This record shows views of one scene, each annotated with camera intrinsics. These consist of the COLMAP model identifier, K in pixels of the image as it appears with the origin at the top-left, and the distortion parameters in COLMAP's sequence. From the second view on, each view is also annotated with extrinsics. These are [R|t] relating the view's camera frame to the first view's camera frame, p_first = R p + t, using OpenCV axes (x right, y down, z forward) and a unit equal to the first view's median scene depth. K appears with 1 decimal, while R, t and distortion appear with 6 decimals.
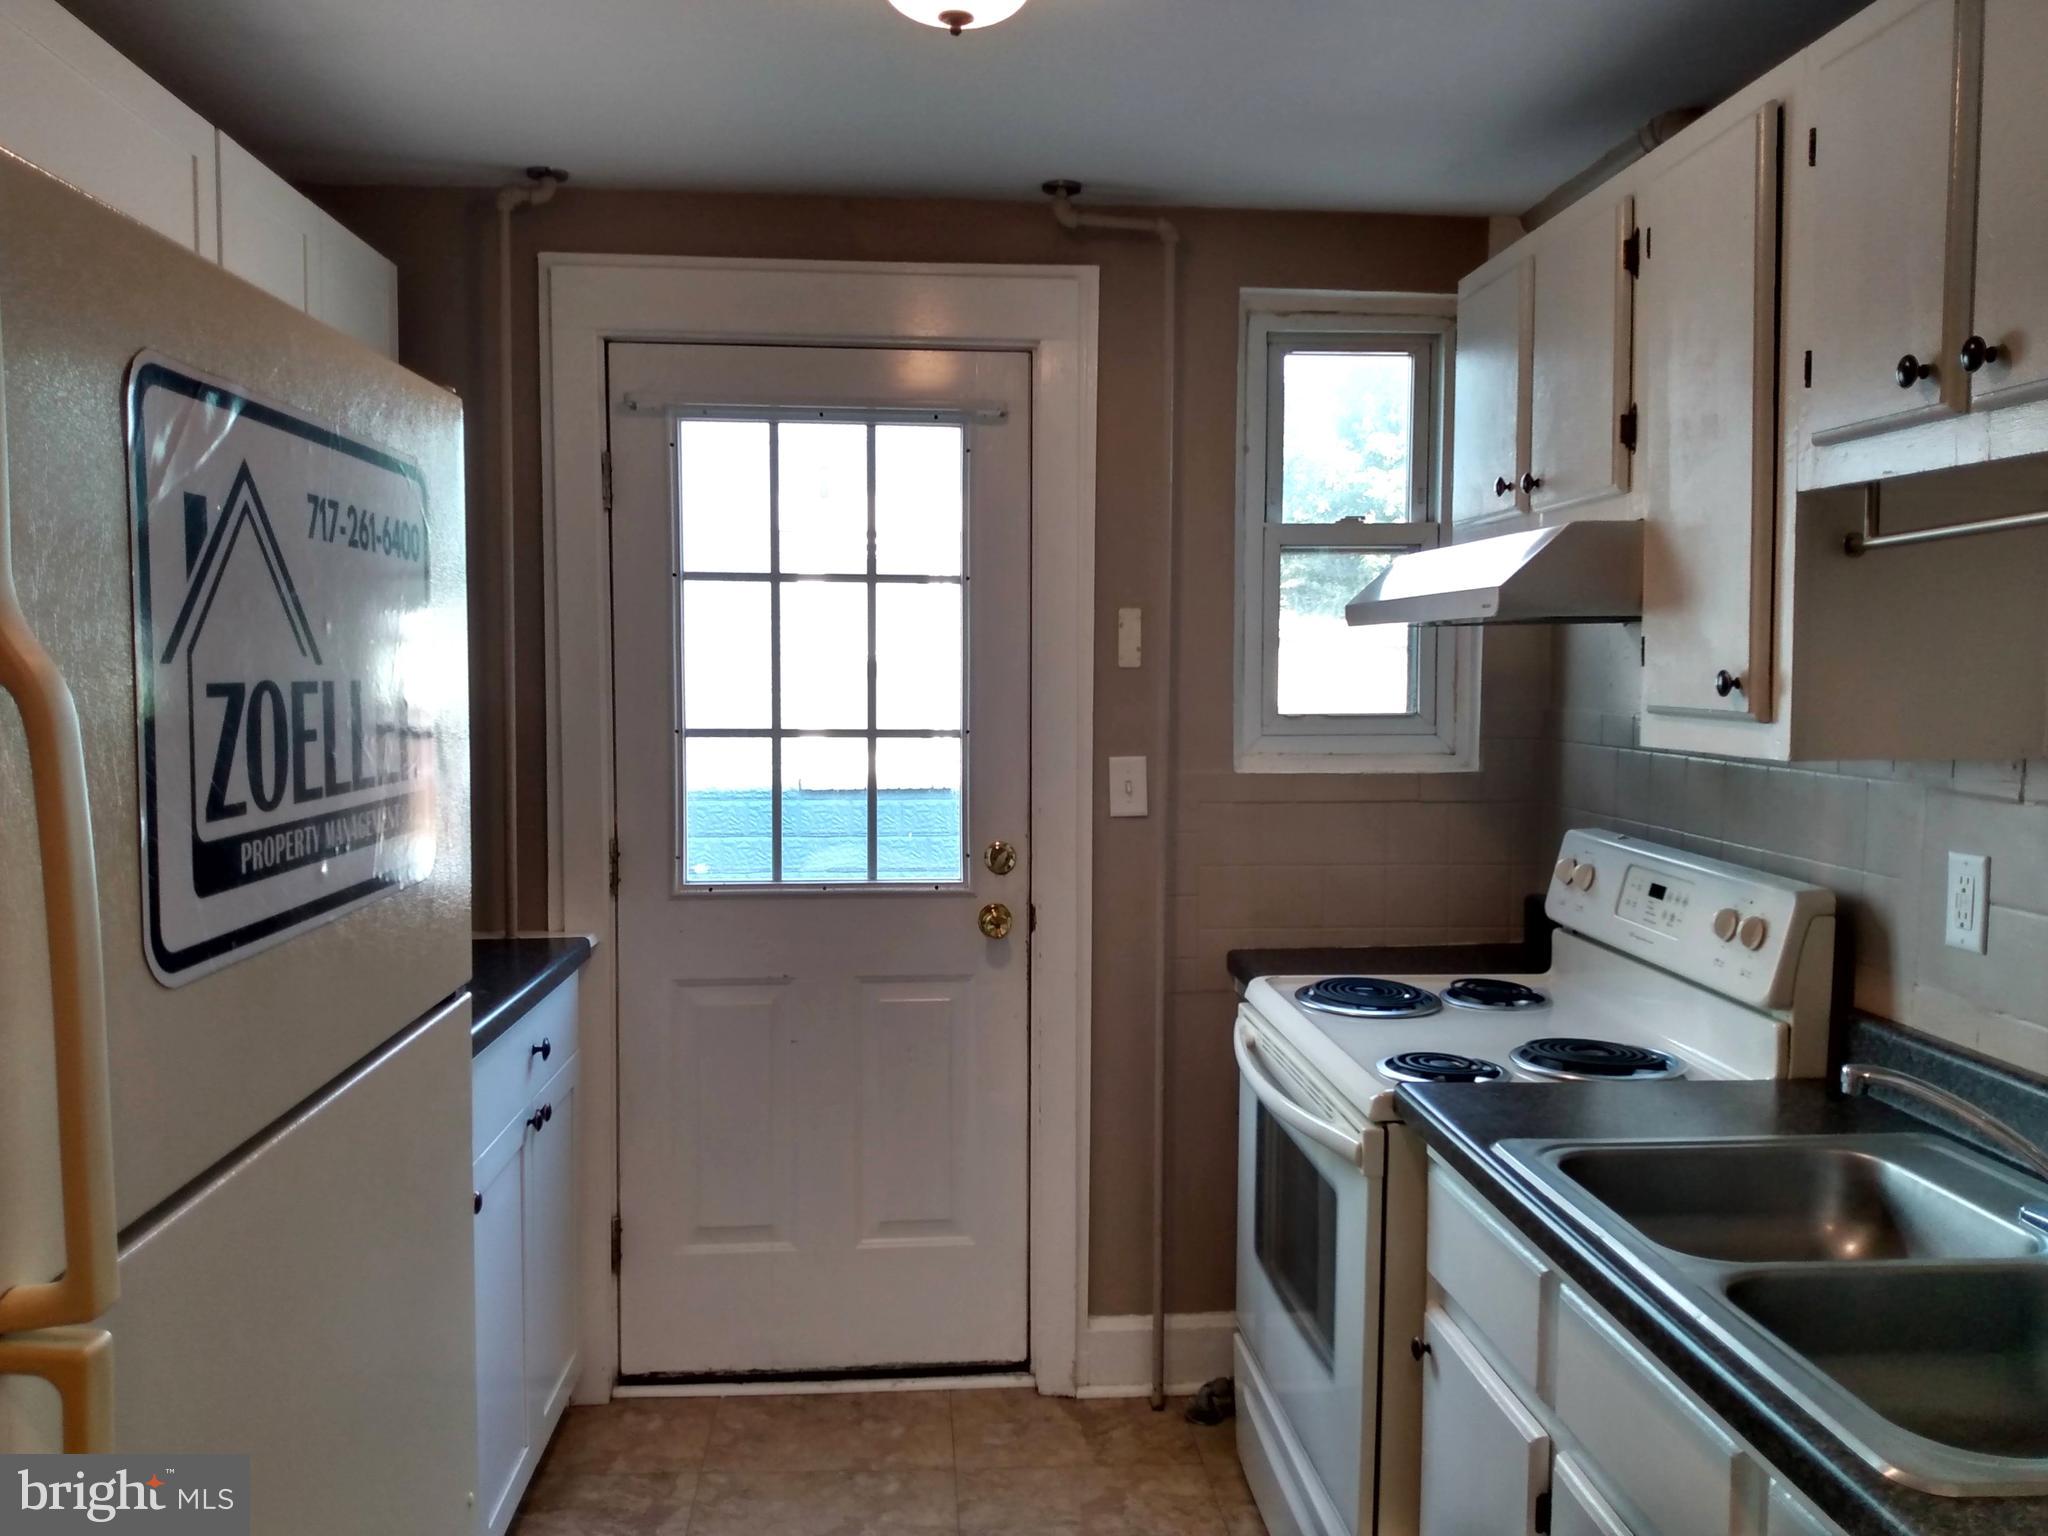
lens RADIAL K [[1649.4, 0, 1019.3], [0, 1649.4, 777.6], [0, 0, 1]] dist [0.047090, -0.098884]
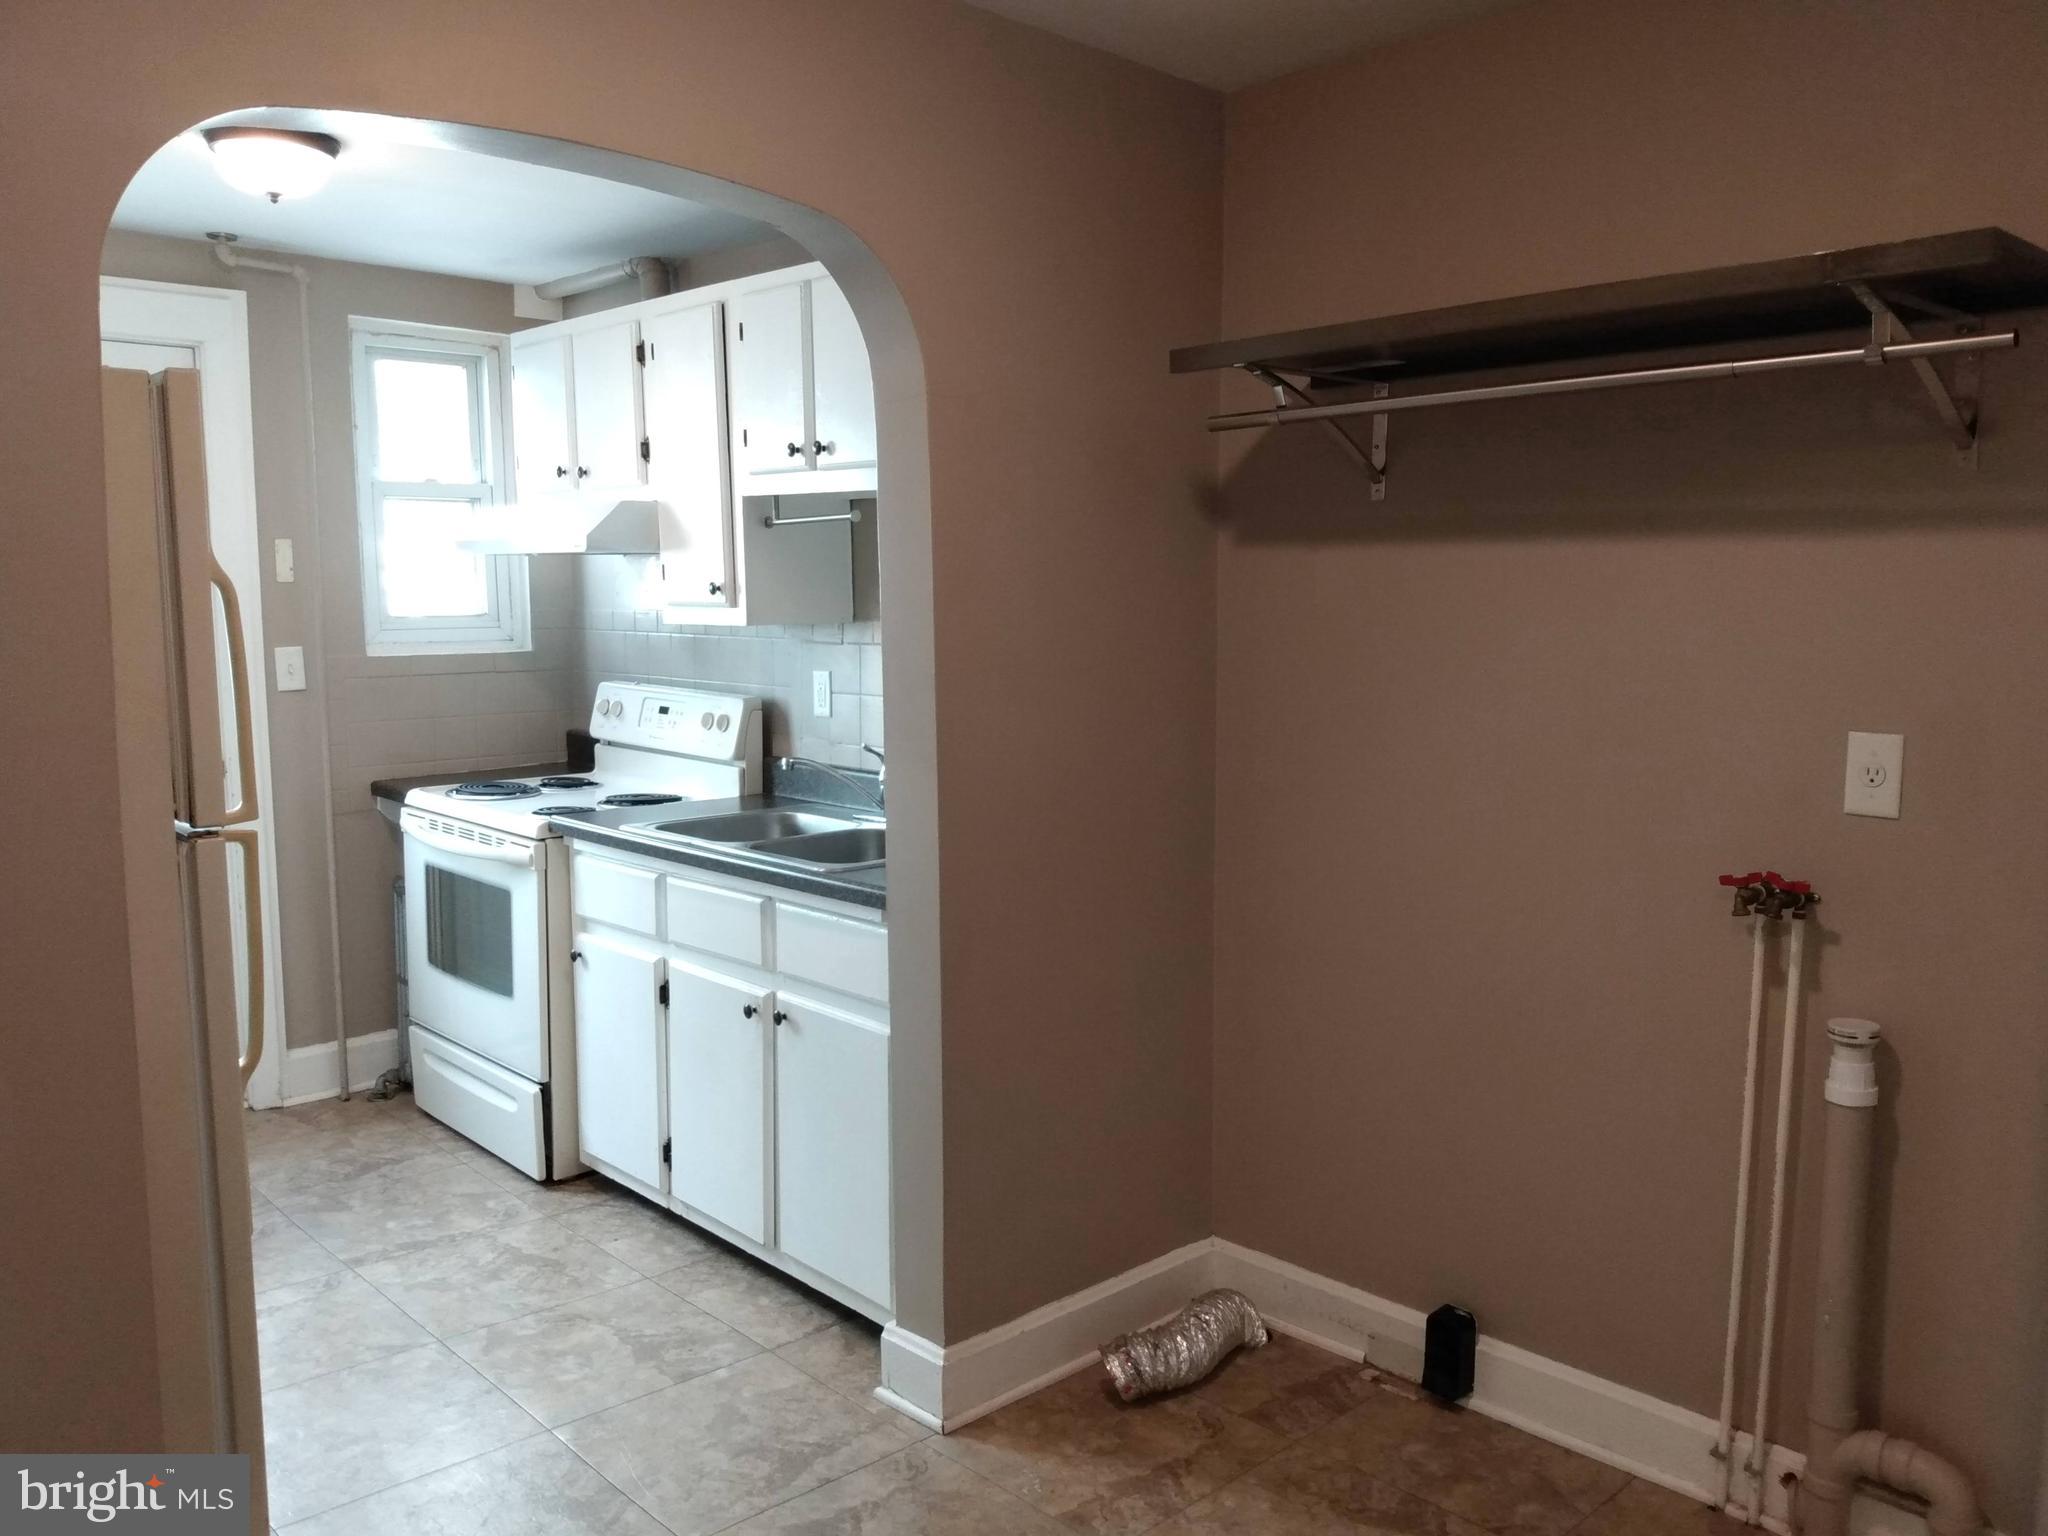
lens RADIAL K [[1649.4, 0, 1036.4], [0, 1649.4, 774.7], [0, 0, 1]] dist [0.047090, -0.098884]
pose [[0.782959, -0.077823, 0.617186, -0.451562], [0.048063, 0.996746, 0.064711, 0.049669], [-0.620214, -0.021002, 0.784152, -0.709850]]
